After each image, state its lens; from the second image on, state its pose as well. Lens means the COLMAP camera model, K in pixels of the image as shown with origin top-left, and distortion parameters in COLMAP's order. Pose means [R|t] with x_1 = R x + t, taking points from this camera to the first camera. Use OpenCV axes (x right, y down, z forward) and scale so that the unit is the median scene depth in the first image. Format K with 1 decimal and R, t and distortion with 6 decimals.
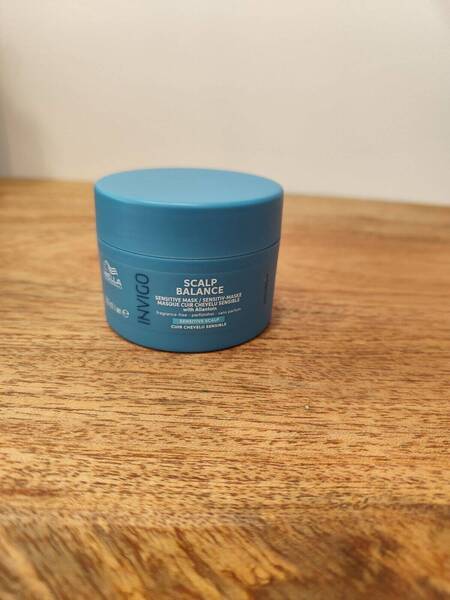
lens RADIAL K [[467.0, 0, 225.0], [0, 467.0, 300.0], [0, 0, 1]] dist [-0.015013, -0.087007]
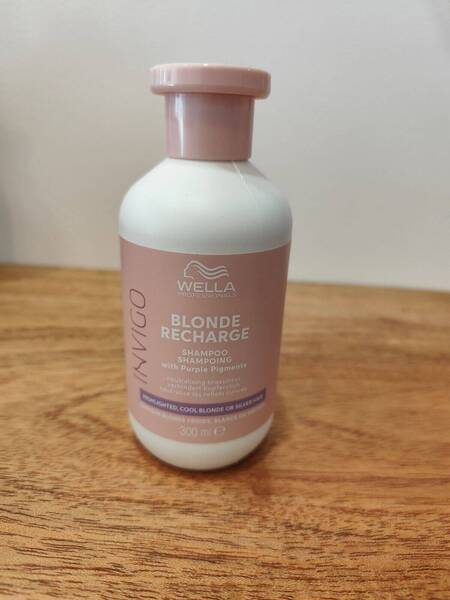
lens RADIAL K [[473.8, 0, 225.0], [0, 473.8, 300.0], [0, 0, 1]] dist [-0.055267, -0.002644]
pose [[0.999991, -0.003846, -0.001545, 0.018162], [0.003738, 0.997883, -0.064932, -0.381427], [0.001791, 0.064925, 0.997889, 0.340061]]
